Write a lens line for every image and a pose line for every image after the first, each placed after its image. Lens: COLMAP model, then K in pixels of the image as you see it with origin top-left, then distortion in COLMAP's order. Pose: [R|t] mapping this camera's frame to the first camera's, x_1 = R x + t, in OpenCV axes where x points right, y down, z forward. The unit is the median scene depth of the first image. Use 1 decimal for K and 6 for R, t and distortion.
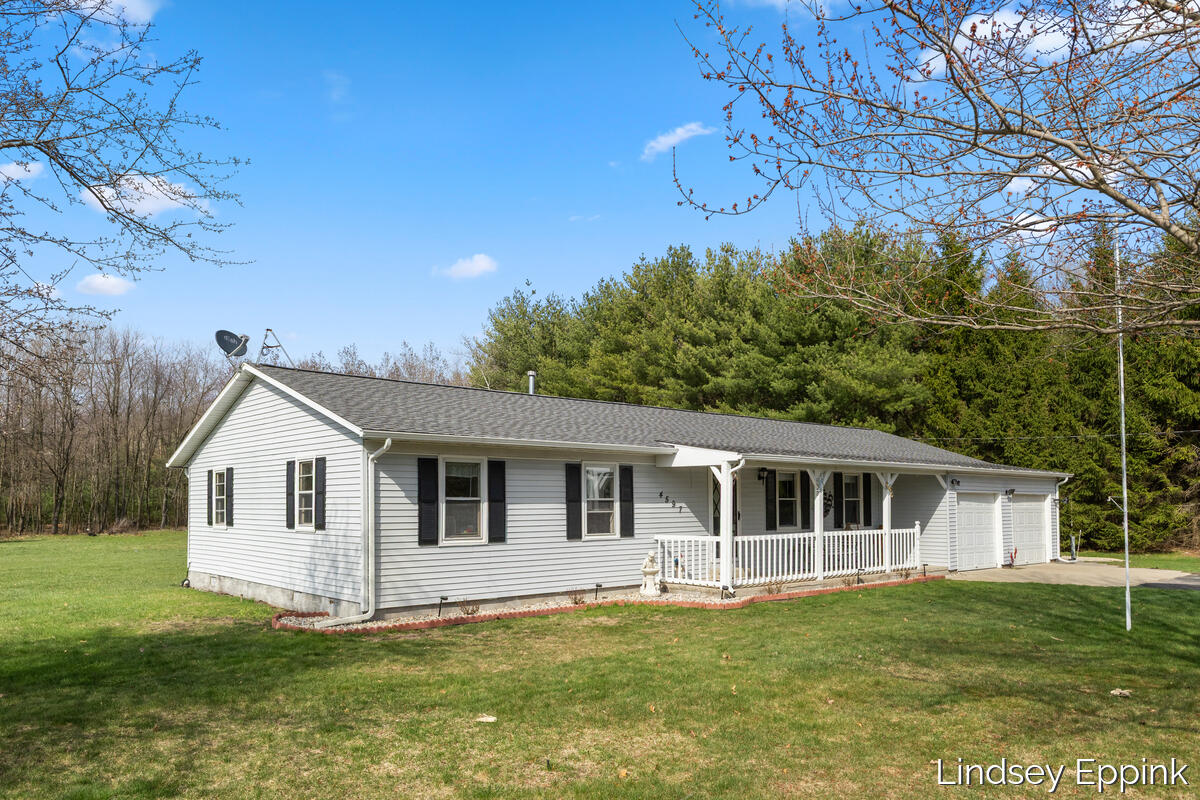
lens RADIAL K [[861.9, 0, 600.0], [0, 861.9, 400.0], [0, 0, 1]] dist [0.002809, -0.000579]
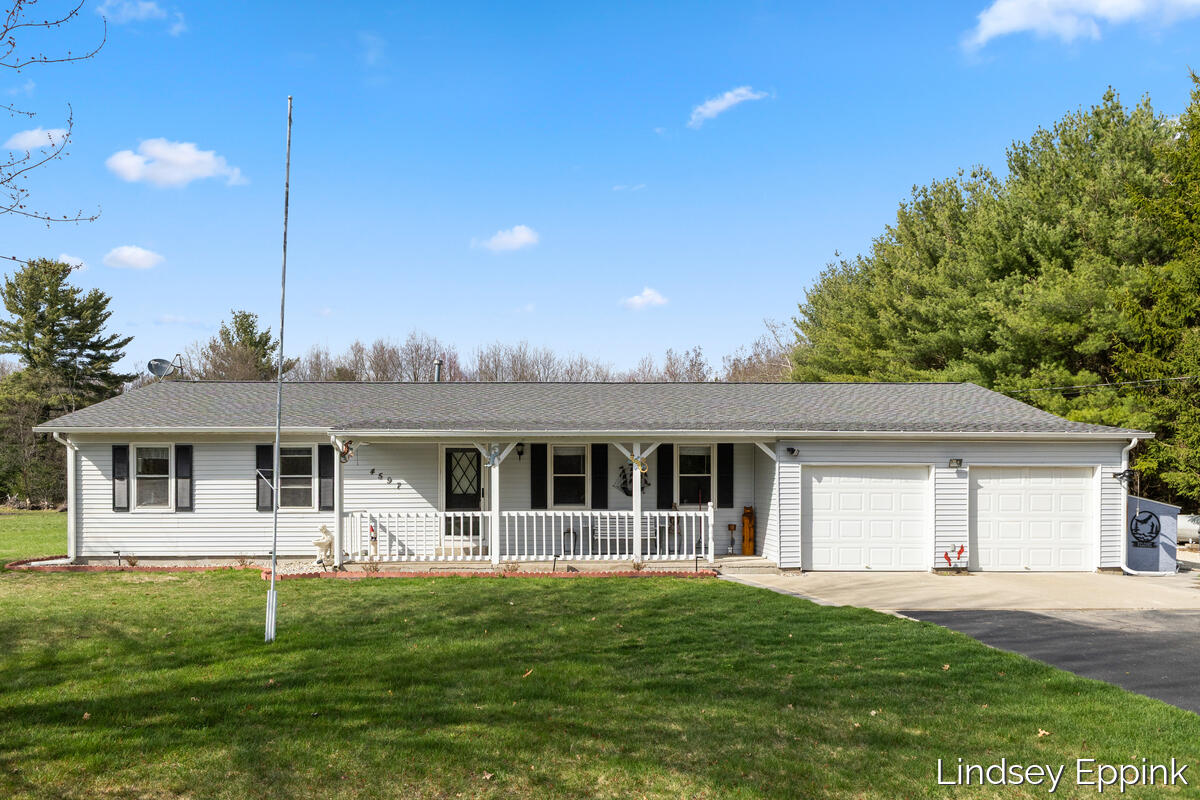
lens RADIAL K [[741.0, 0, 597.2], [0, 741.0, 486.0], [0, 0, 1]] dist [0.004199, 0.004387]
pose [[0.767067, 0.009464, -0.641497, 0.862340], [0.077151, 0.991274, 0.106878, 0.052407], [0.636911, -0.131475, 0.759644, 0.488681]]
